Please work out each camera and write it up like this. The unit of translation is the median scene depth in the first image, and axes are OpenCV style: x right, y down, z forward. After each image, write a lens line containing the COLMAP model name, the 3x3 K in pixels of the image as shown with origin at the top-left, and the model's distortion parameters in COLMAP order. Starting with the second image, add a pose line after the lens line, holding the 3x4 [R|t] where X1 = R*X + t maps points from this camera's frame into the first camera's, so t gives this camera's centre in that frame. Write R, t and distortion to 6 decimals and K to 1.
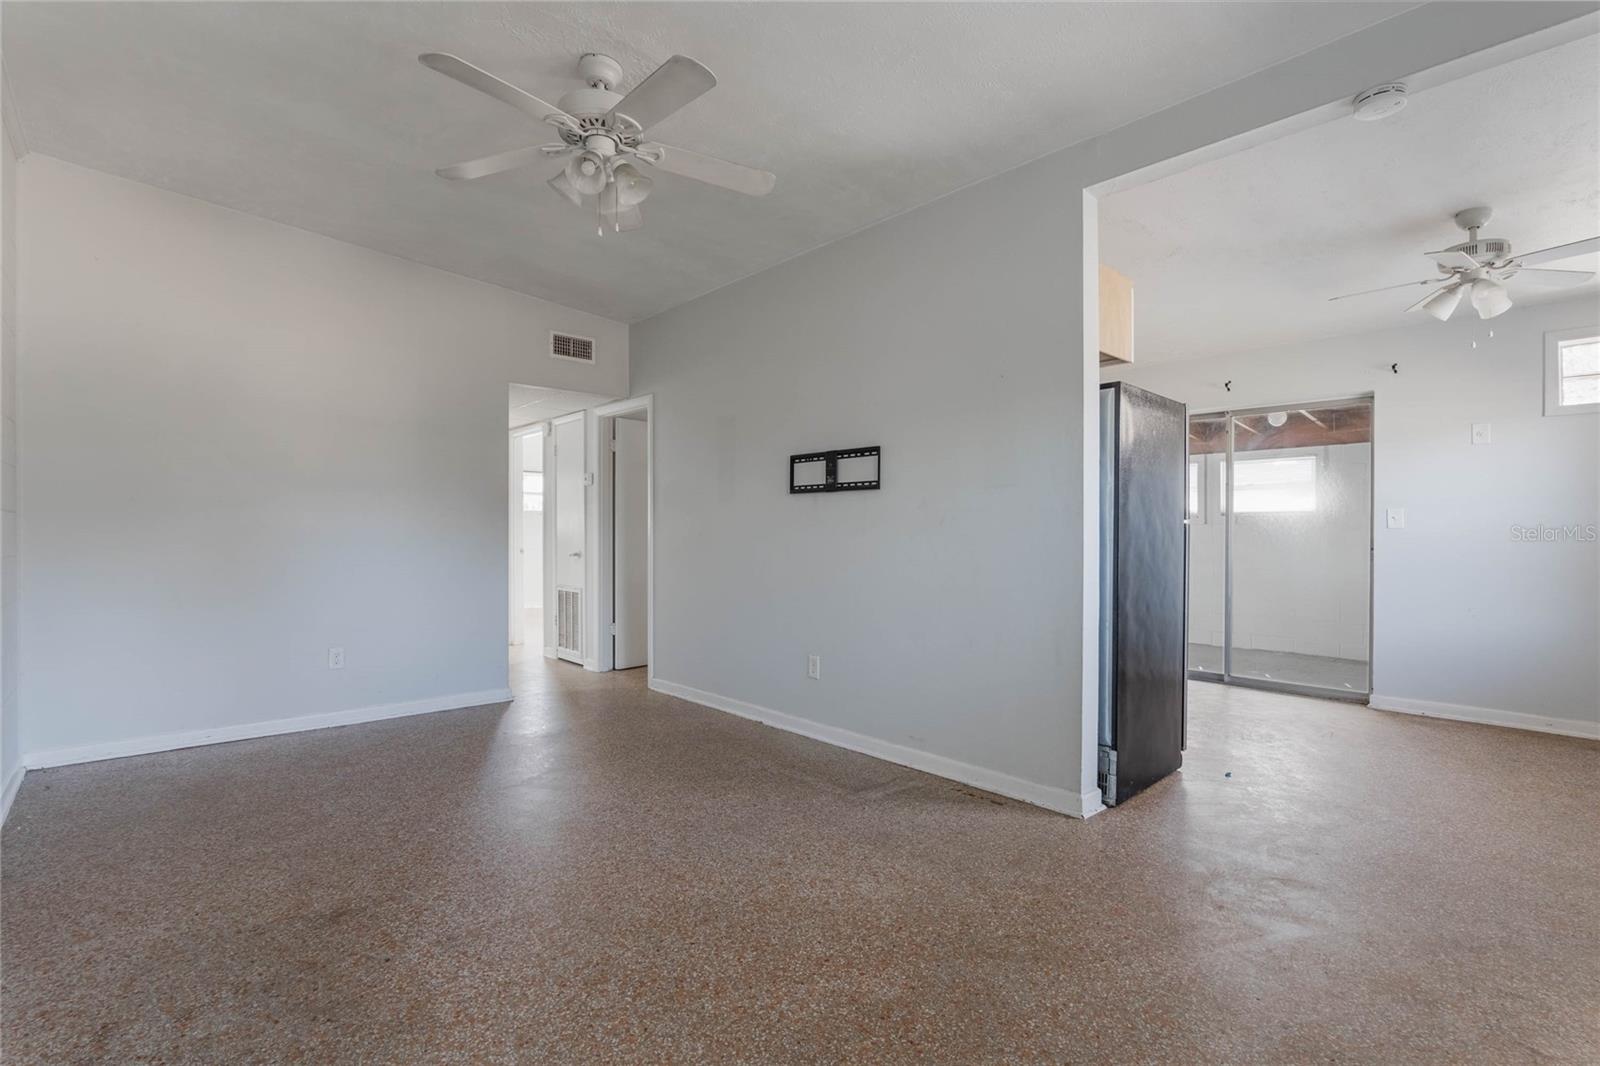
lens RADIAL K [[747.1, 0, 802.5], [0, 747.1, 533.8], [0, 0, 1]] dist [-0.026032, 0.007699]
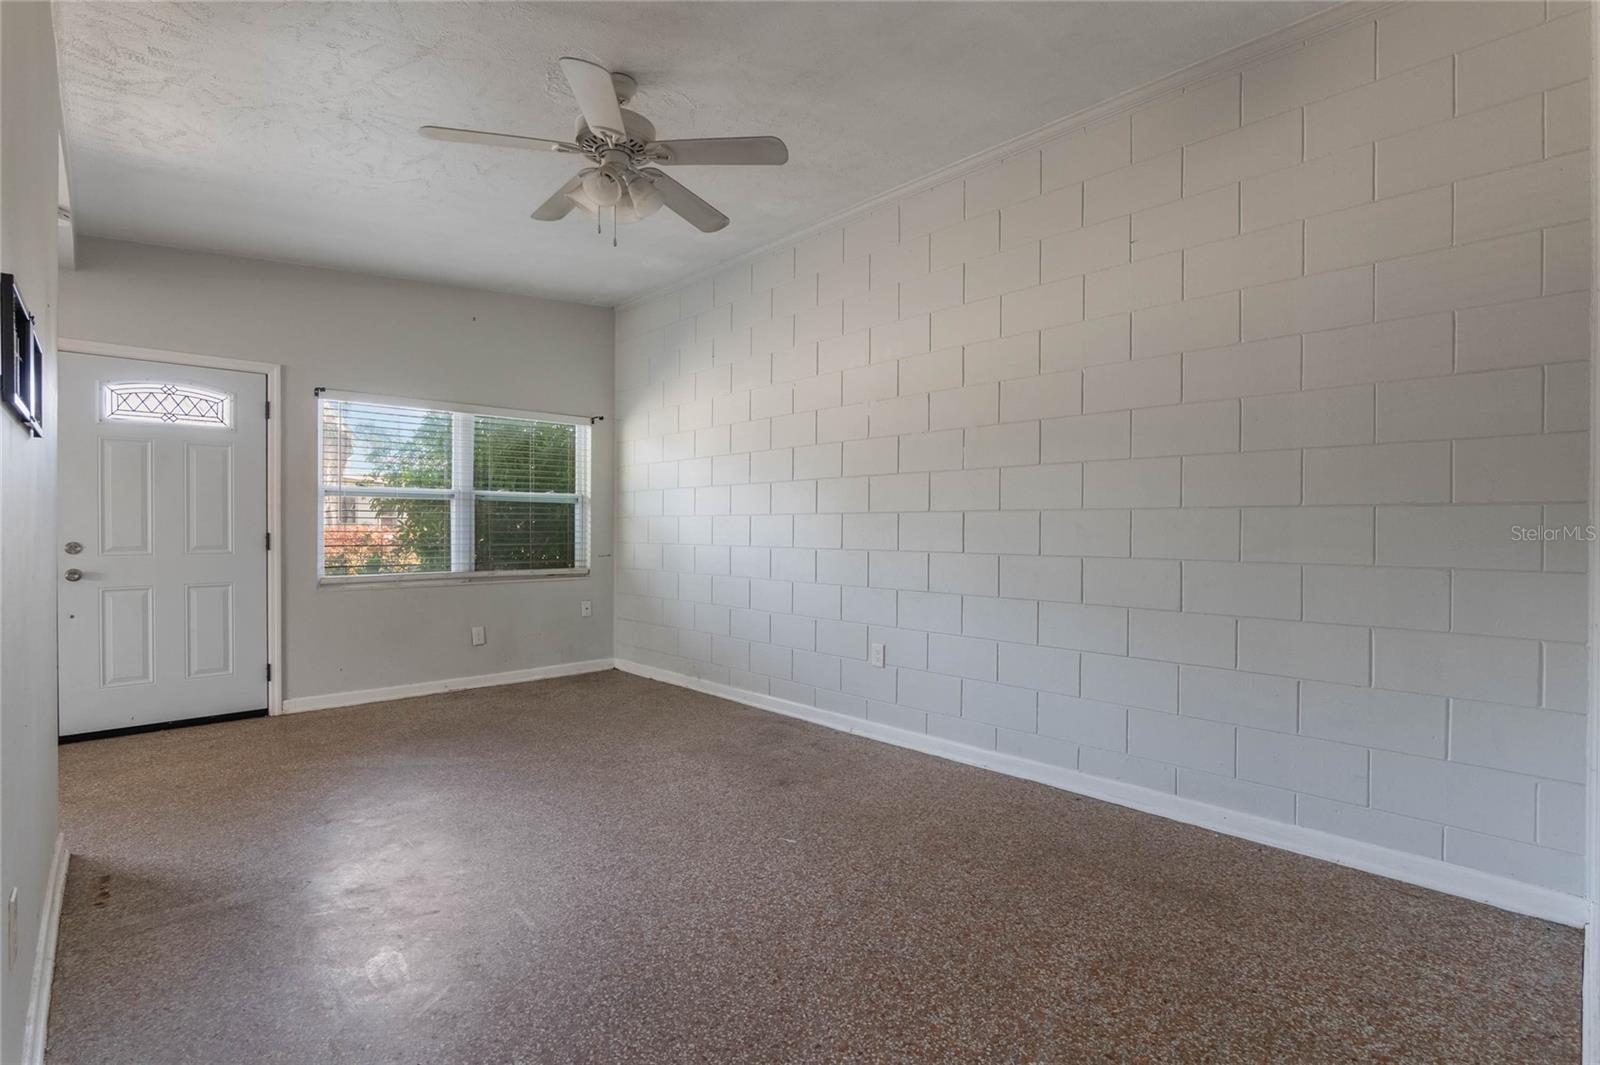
lens RADIAL K [[747.1, 0, 802.5], [0, 747.1, 533.3], [0, 0, 1]] dist [-0.026032, 0.007699]
pose [[-0.999754, -0.003585, -0.021898, -0.359945], [-0.003846, 0.999922, 0.011912, -0.007689], [0.021853, 0.011993, -0.999689, 1.431186]]
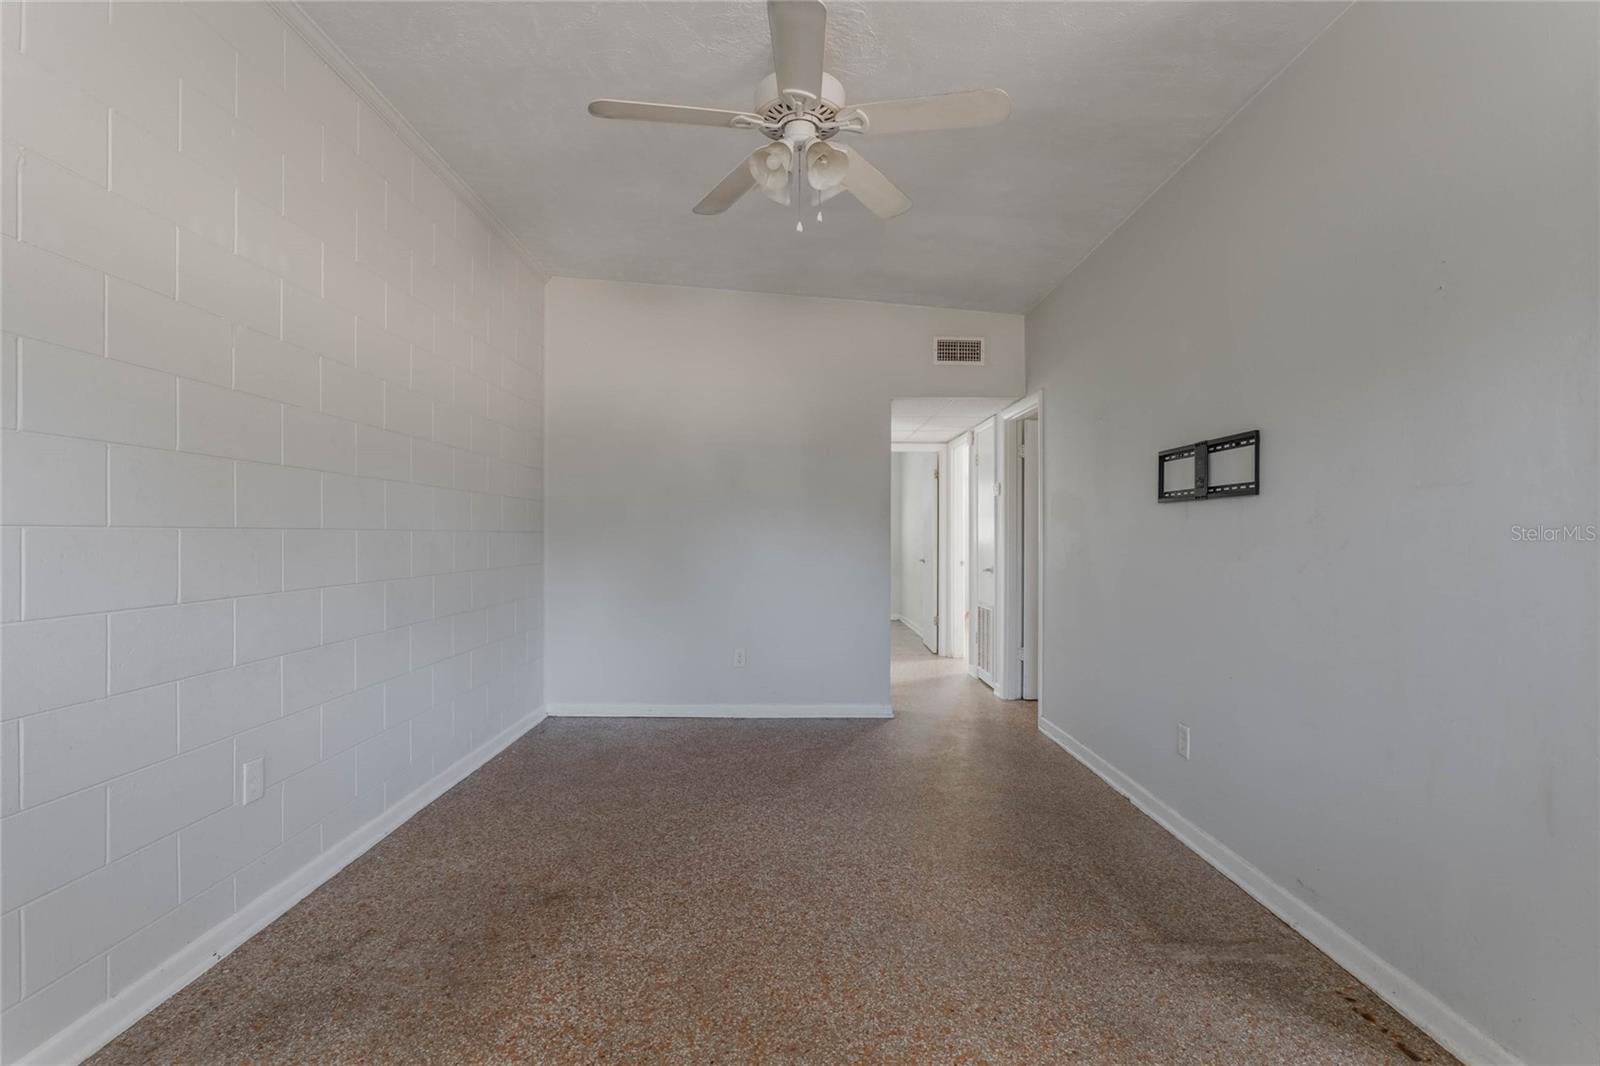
lens RADIAL K [[747.1, 0, 802.5], [0, 747.1, 533.8], [0, 0, 1]] dist [-0.026032, 0.007699]
pose [[0.747541, -0.000501, -0.664215, 0.231397], [-0.003466, 0.999983, -0.004654, -0.019735], [0.664206, 0.005782, 0.747527, 0.227833]]
